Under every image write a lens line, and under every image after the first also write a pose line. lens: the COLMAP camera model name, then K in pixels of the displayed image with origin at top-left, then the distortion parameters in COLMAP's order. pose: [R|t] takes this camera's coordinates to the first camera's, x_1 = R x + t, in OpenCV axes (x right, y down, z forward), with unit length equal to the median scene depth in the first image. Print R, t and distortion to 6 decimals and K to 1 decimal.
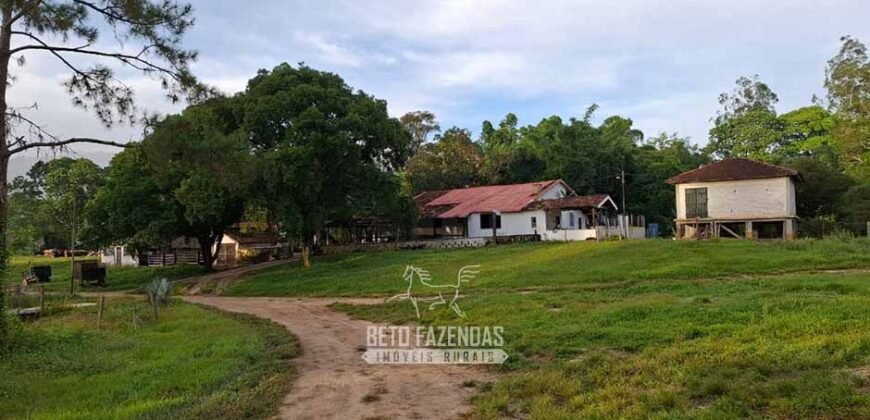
lens RADIAL K [[574.9, 0, 437.8], [0, 574.9, 223.6], [0, 0, 1]] dist [0.008364, -0.024216]
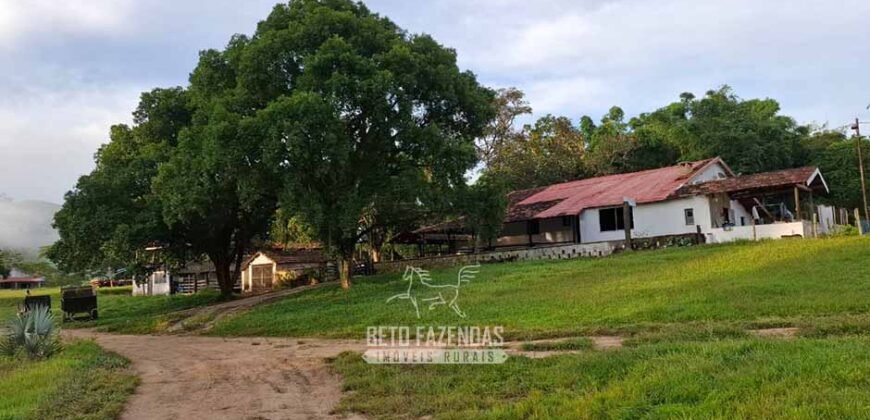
lens RADIAL K [[642.6, 0, 432.8], [0, 642.6, 211.5], [0, 0, 1]] dist [0.100126, -0.210870]
pose [[0.989110, -0.028096, -0.144475, -0.008997], [0.020316, 0.998277, -0.055050, 0.023357], [0.145773, 0.051515, 0.987976, 0.221246]]
